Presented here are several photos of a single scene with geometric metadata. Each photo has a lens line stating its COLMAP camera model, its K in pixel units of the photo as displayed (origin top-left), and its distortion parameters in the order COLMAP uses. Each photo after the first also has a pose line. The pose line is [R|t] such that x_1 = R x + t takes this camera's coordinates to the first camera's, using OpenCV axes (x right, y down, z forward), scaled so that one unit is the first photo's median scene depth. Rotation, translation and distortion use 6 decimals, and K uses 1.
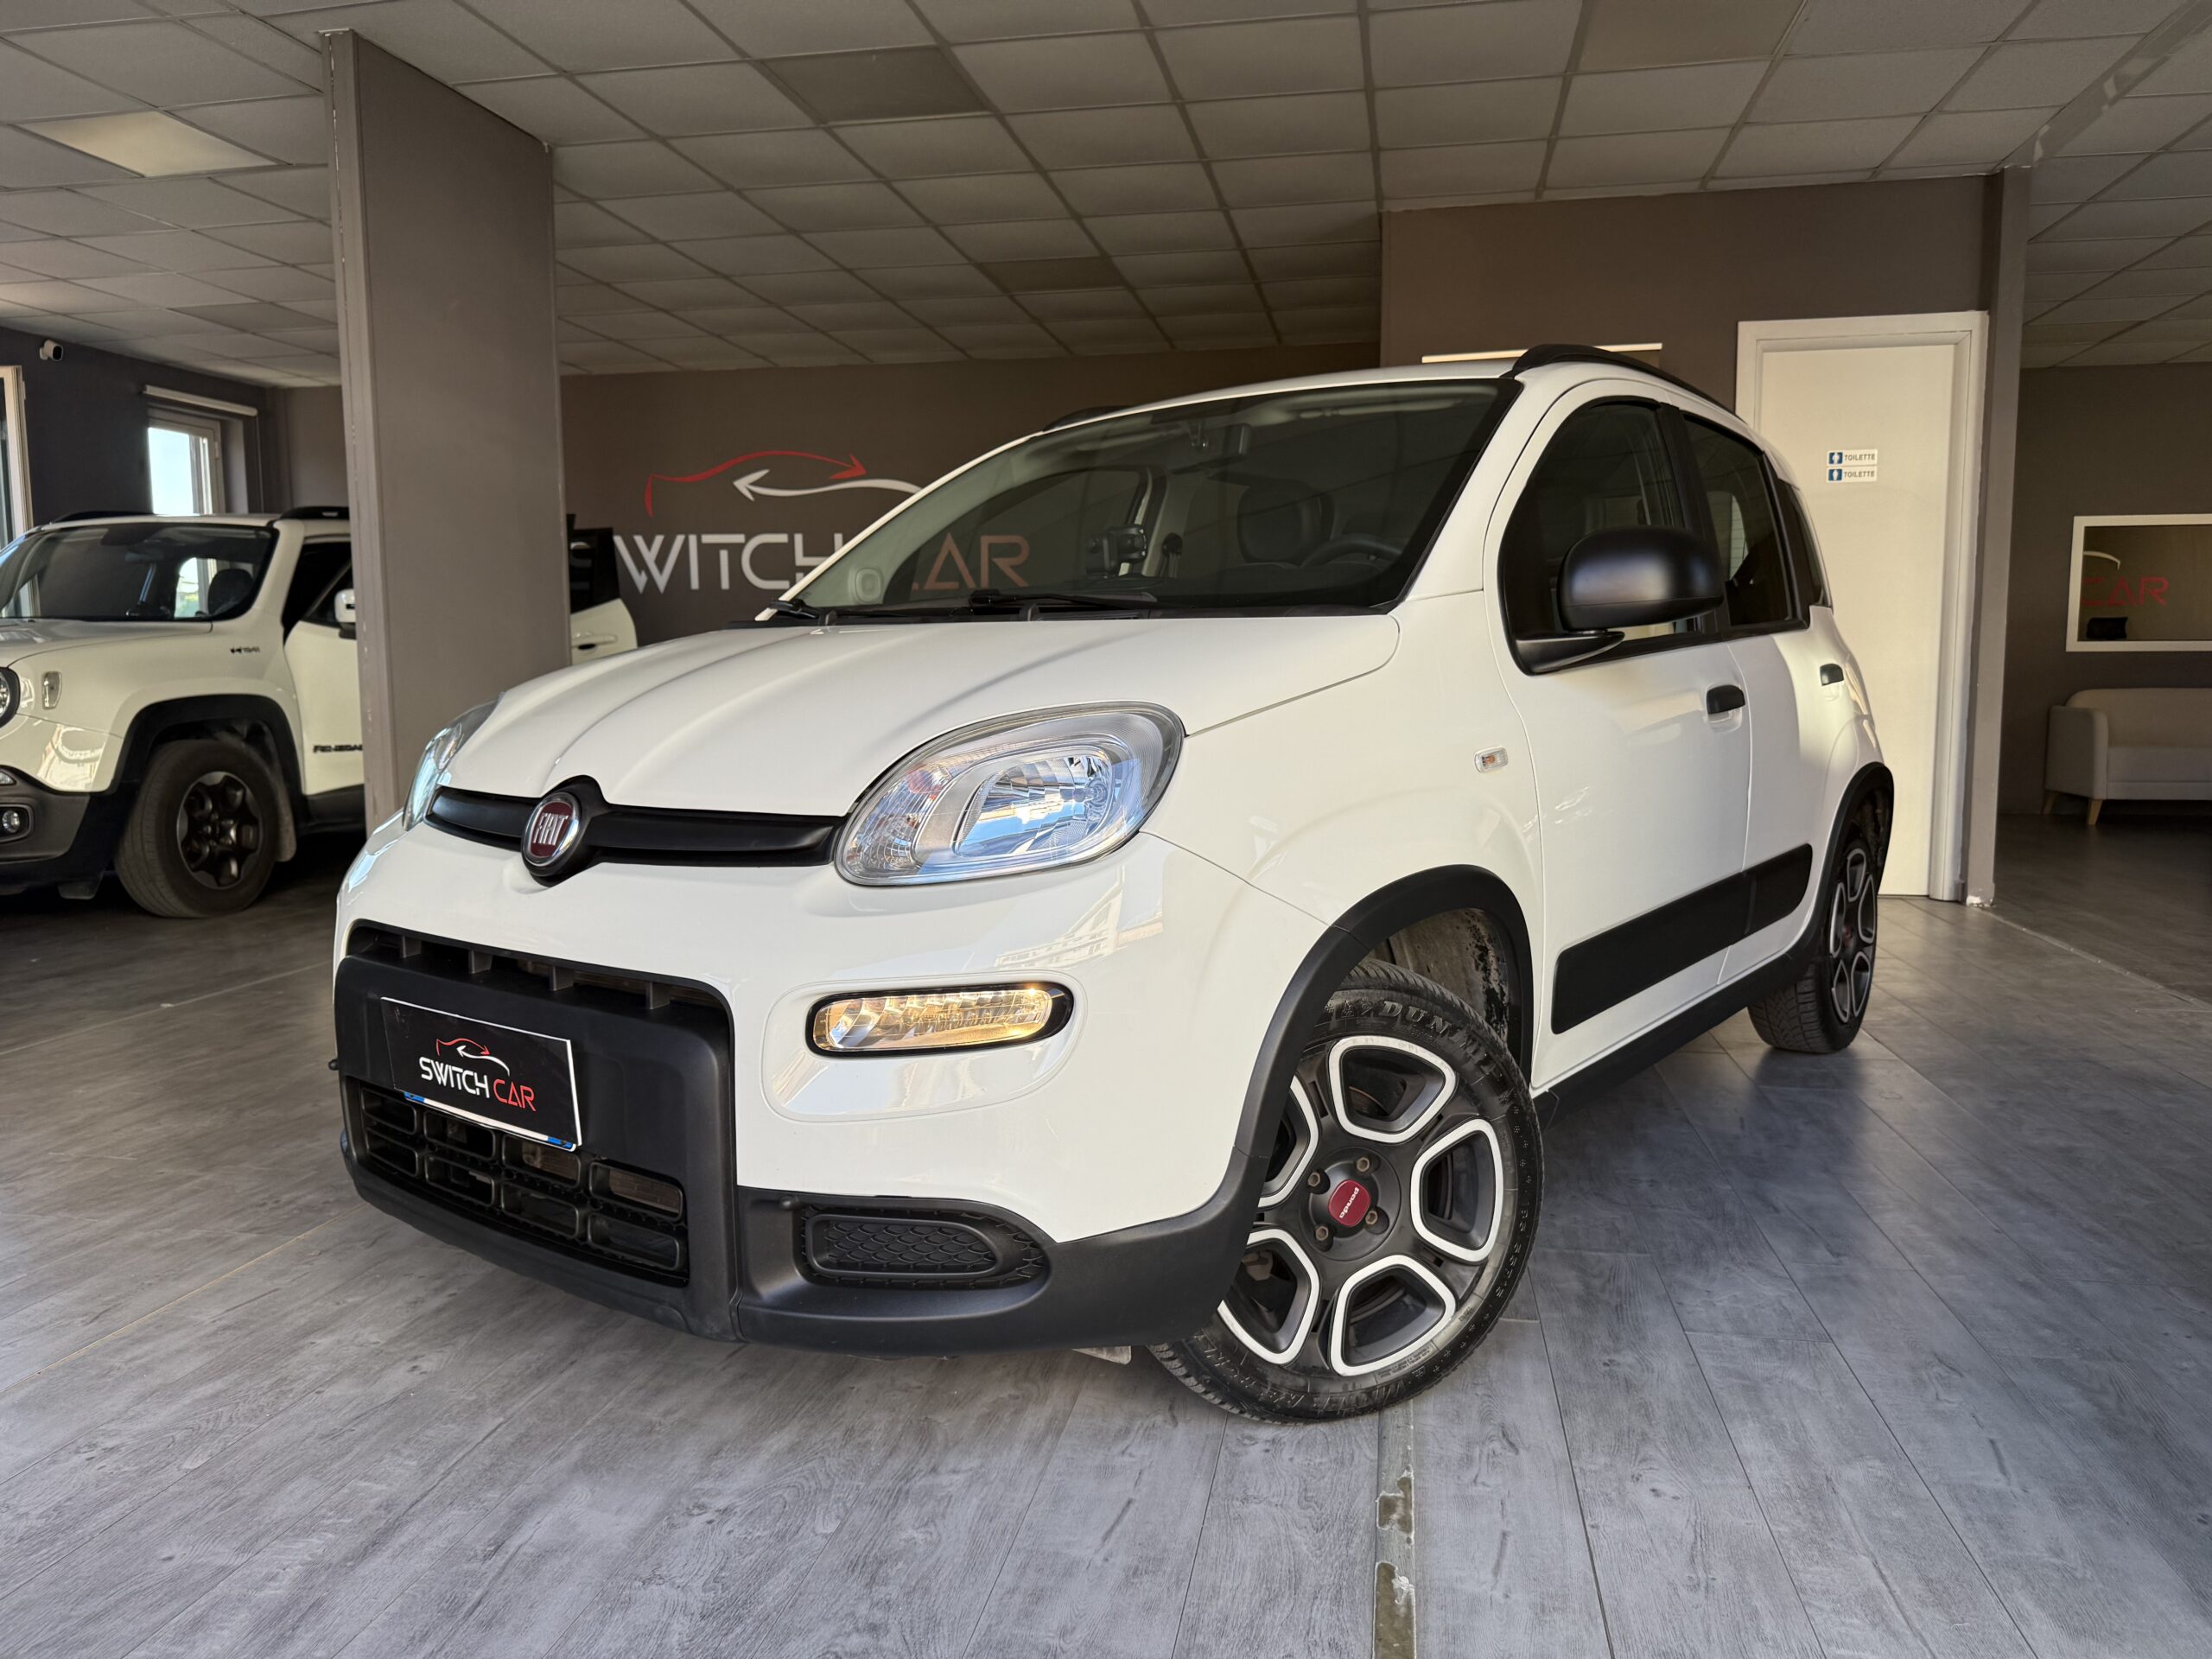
lens RADIAL K [[1550.5, 0, 1106.0], [0, 1550.5, 829.5], [0, 0, 1]] dist [-0.024647, -0.000196]
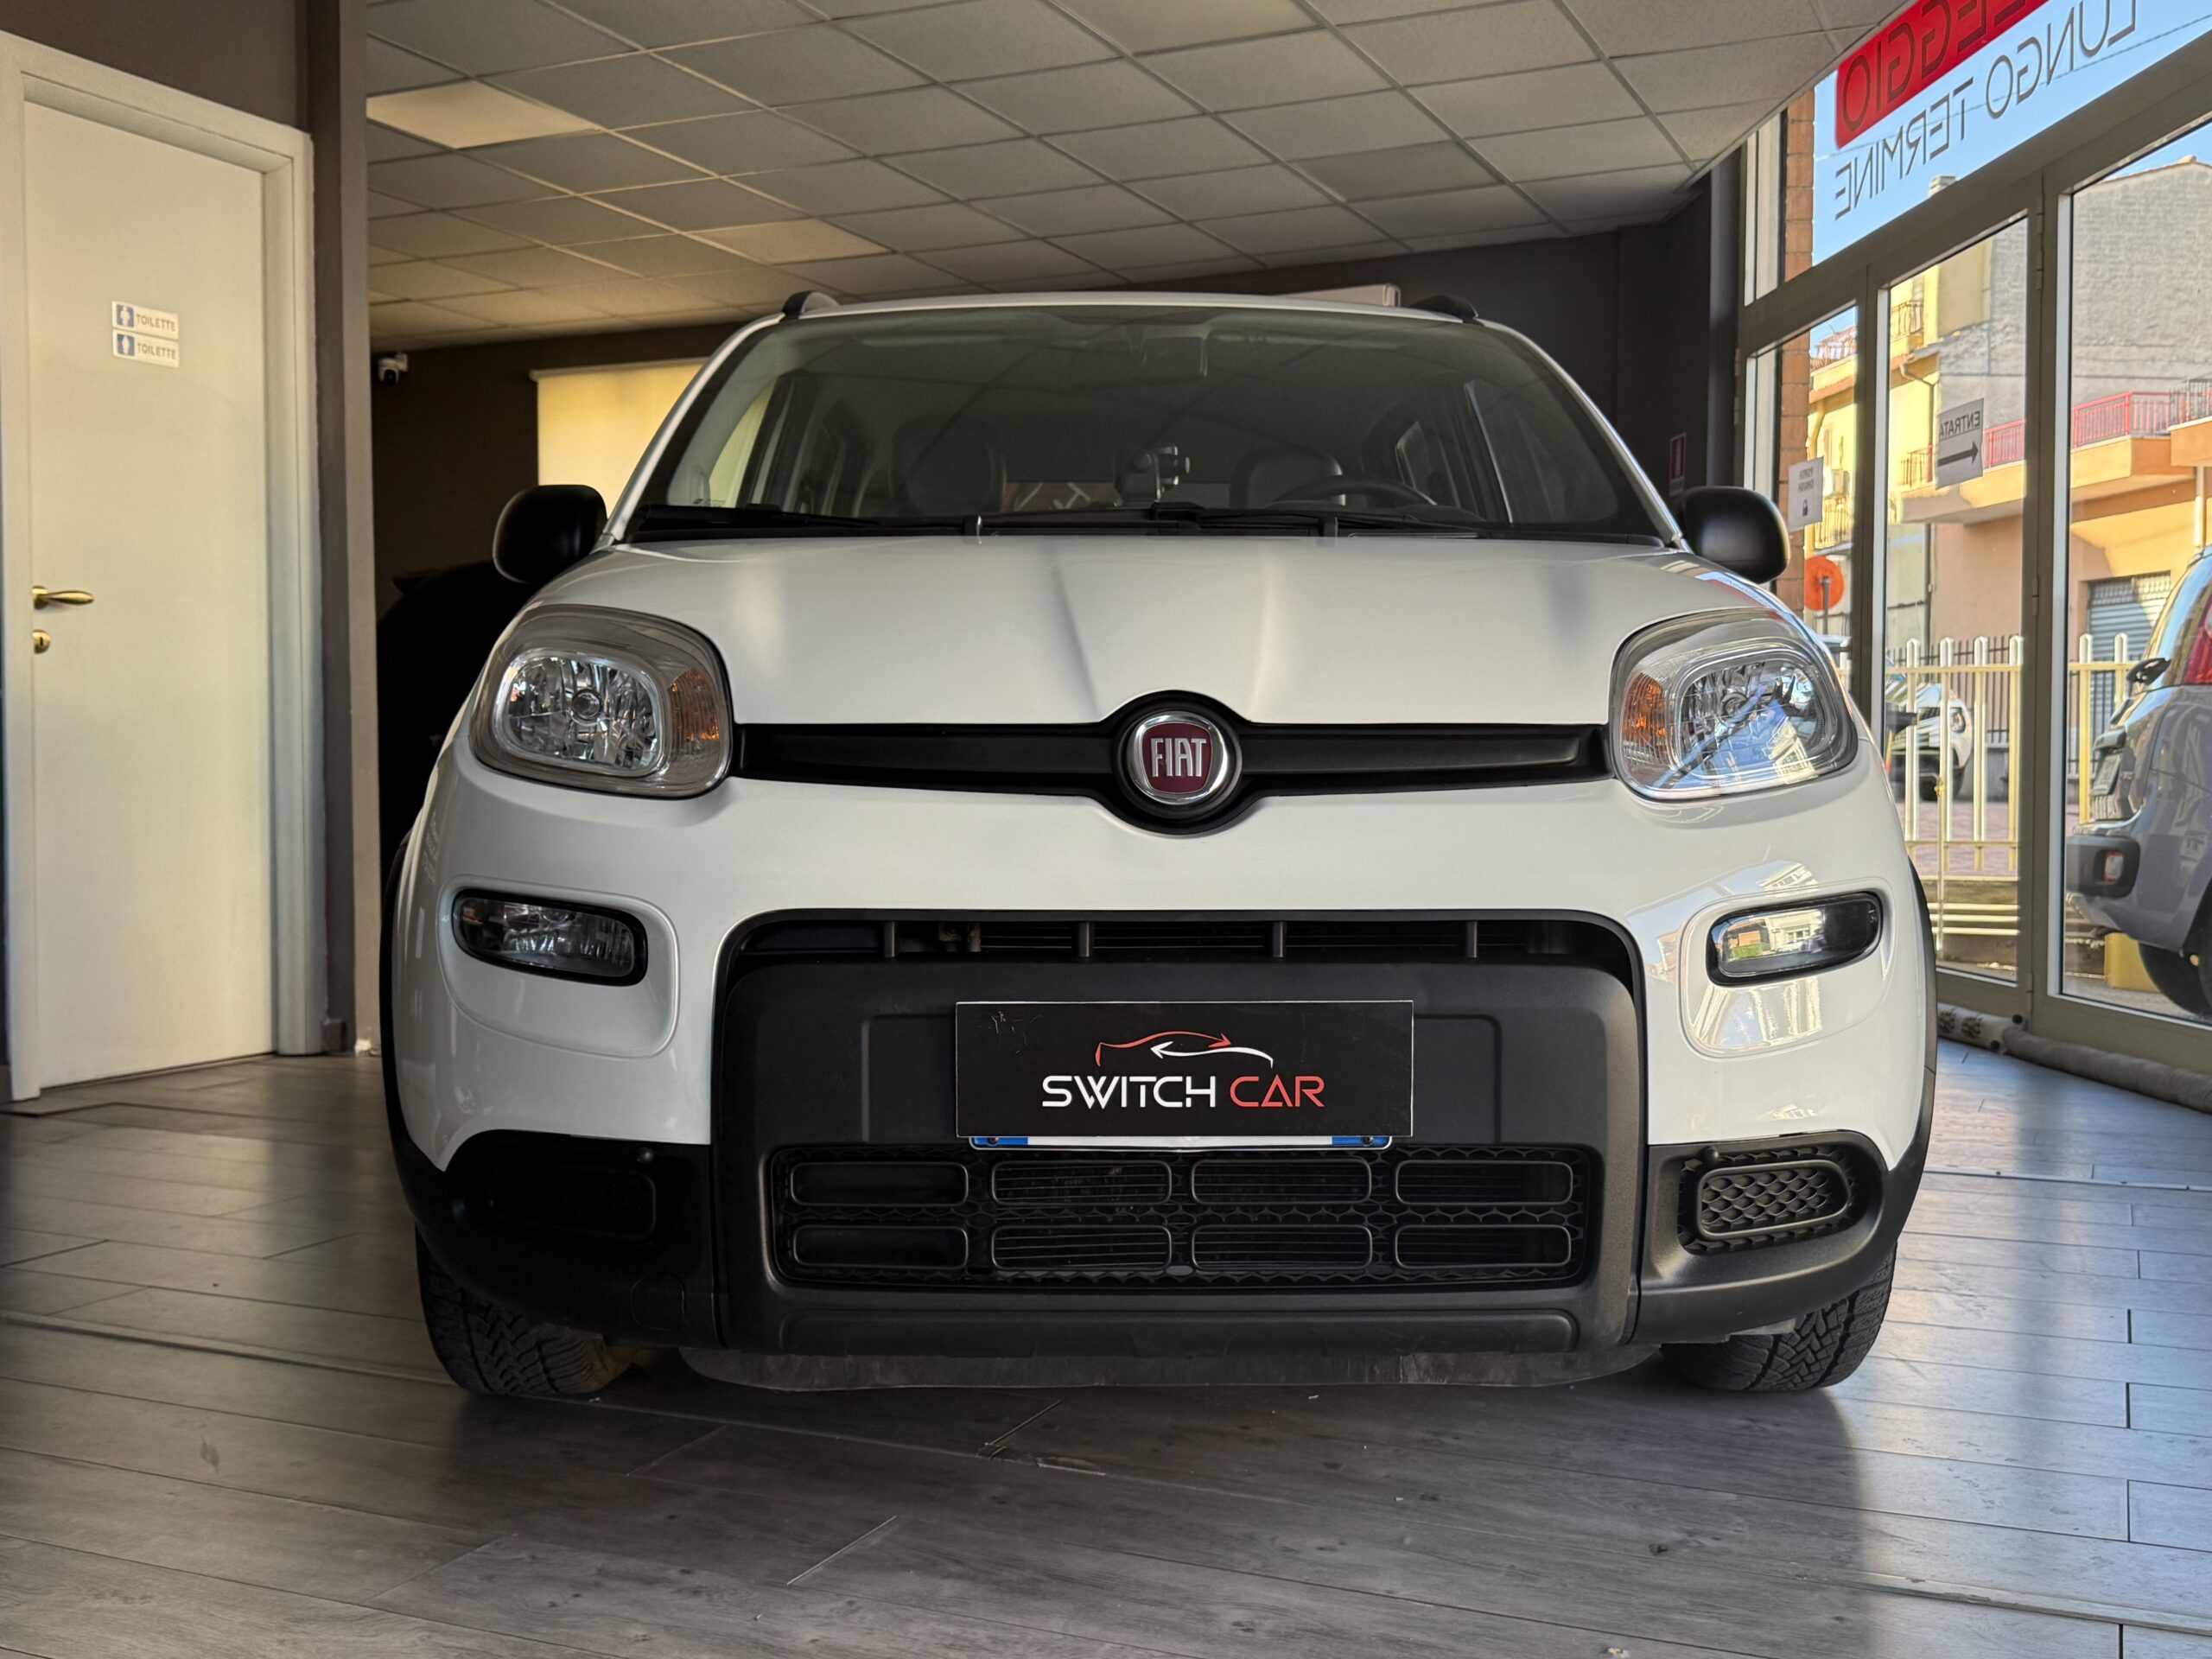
lens RADIAL K [[2221.6, 0, 1106.0], [0, 2221.6, 829.5], [0, 0, 1]] dist [0.136085, -0.302802]
pose [[0.780625, -0.011765, 0.624889, -1.141523], [0.053832, 0.997373, -0.048470, 0.092321], [-0.622677, 0.071476, 0.779207, 0.192233]]
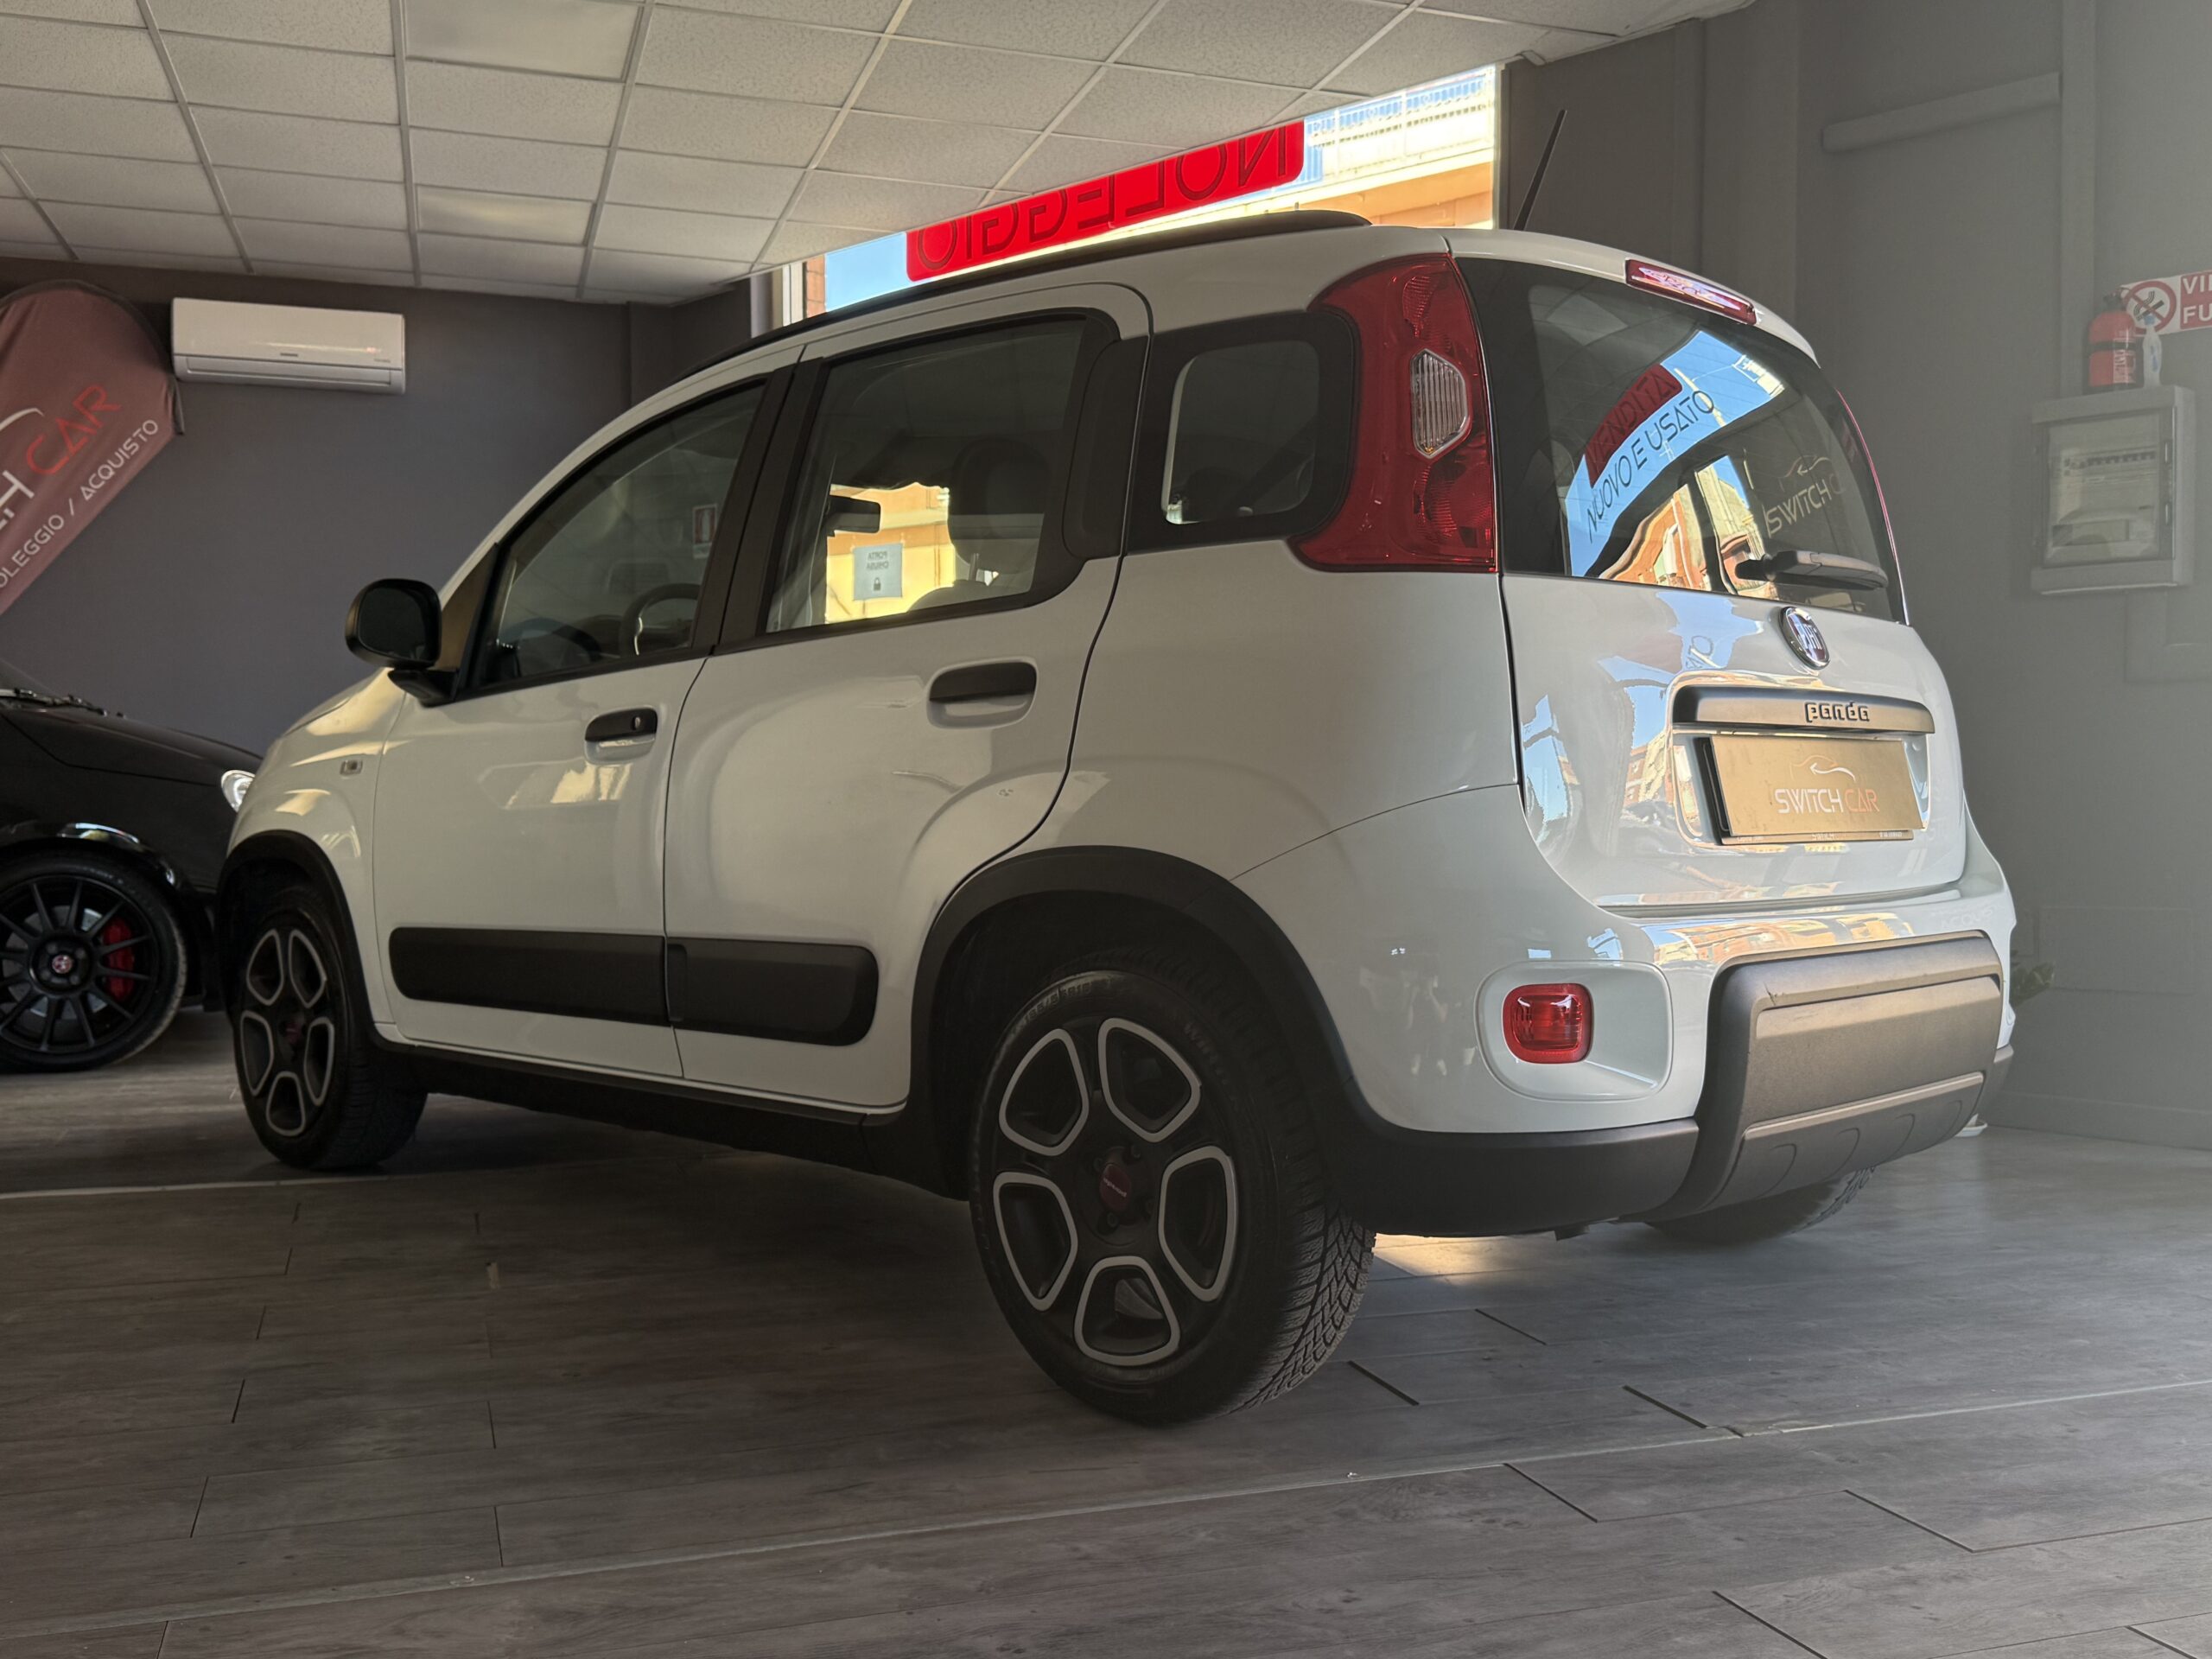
lens RADIAL K [[2021.0, 0, 1101.9], [0, 2021.0, 880.4], [0, 0, 1]] dist [0.052700, -0.127627]
pose [[0.136570, -0.032493, 0.990097, -1.782245], [0.086236, 0.996058, 0.020794, -0.044604], [-0.986870, 0.082543, 0.138833, 1.532715]]
